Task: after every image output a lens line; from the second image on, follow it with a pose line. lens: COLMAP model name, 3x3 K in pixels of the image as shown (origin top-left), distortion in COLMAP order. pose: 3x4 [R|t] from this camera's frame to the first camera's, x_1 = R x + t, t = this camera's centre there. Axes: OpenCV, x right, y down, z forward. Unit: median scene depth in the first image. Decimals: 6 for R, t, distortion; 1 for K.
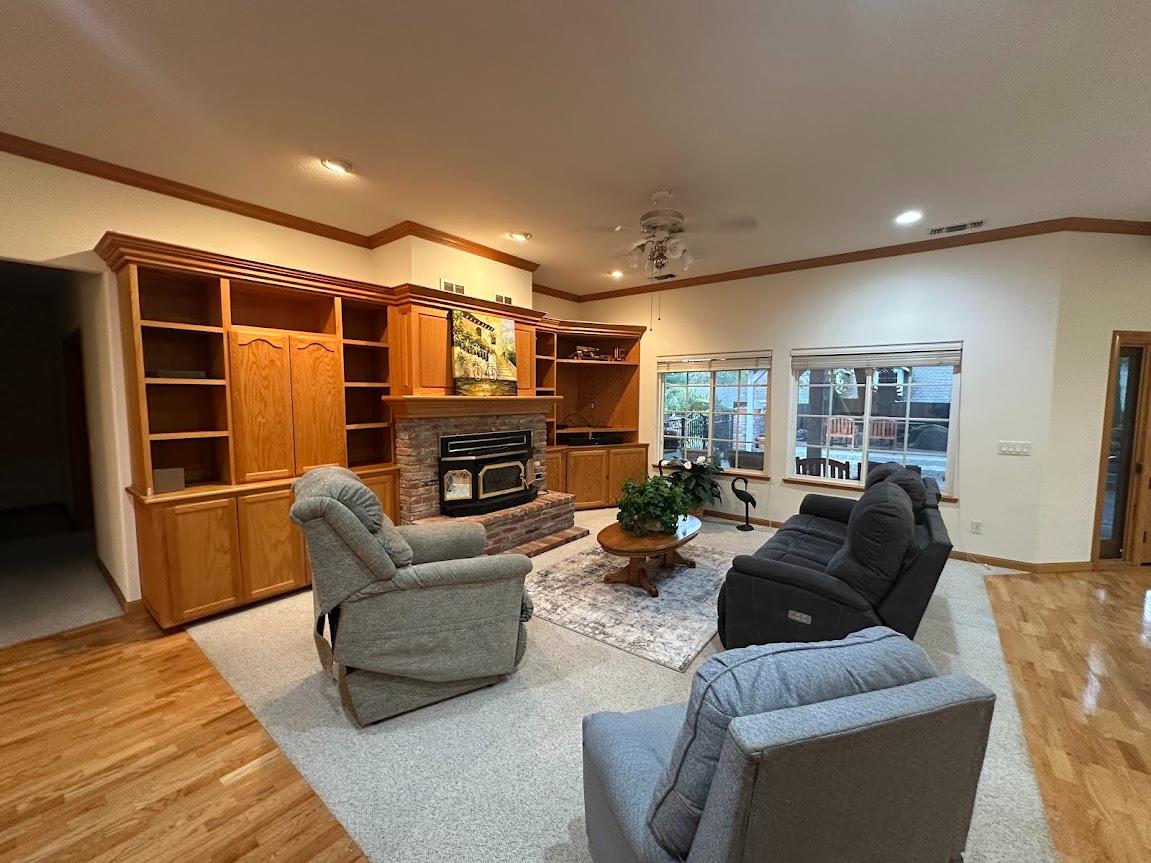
lens RADIAL K [[458.3, 0, 574.8], [0, 458.3, 432.9], [0, 0, 1]] dist [-0.001132, -0.000112]
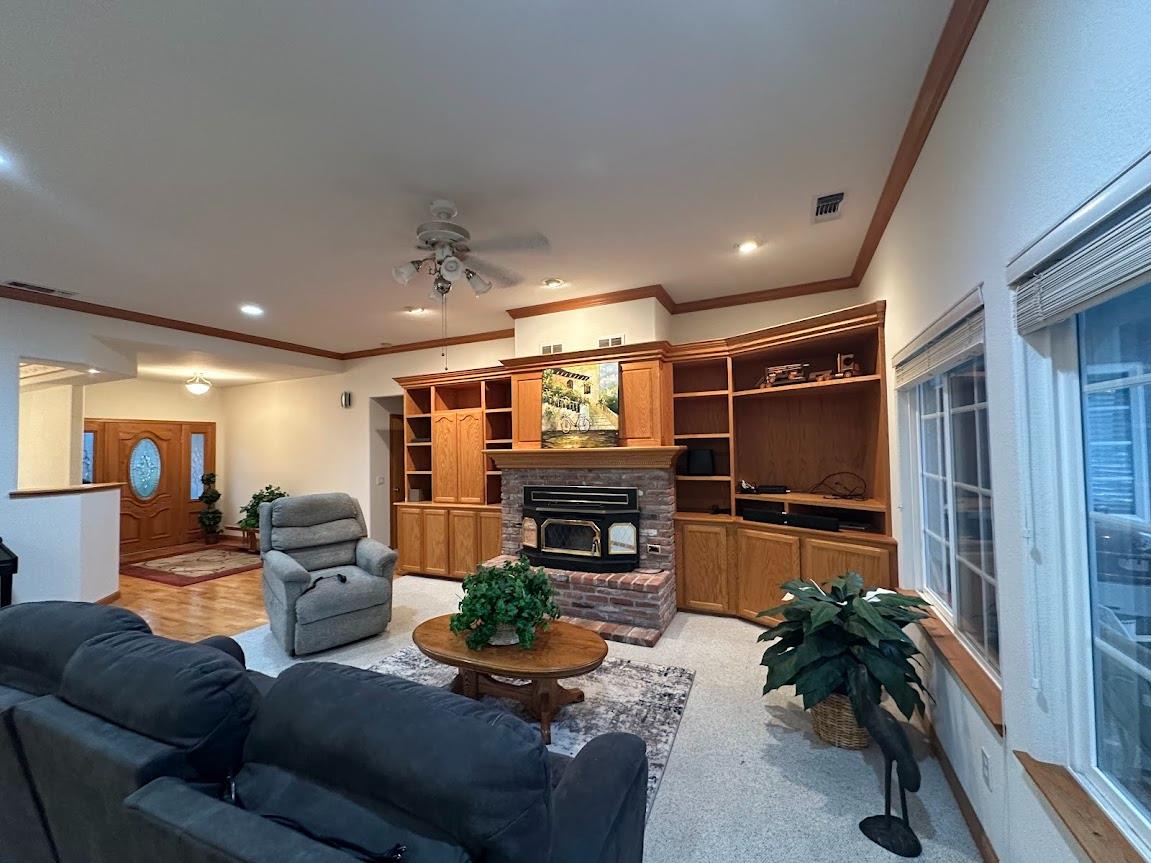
lens RADIAL K [[458.3, 0, 575.4], [0, 458.3, 431.8], [0, 0, 1]] dist [-0.001132, -0.000112]
pose [[0.229438, -0.042378, -0.972400, 0.756995], [-0.057317, 0.996730, -0.056962, -0.060198], [0.971634, 0.068804, 0.226259, 0.784946]]
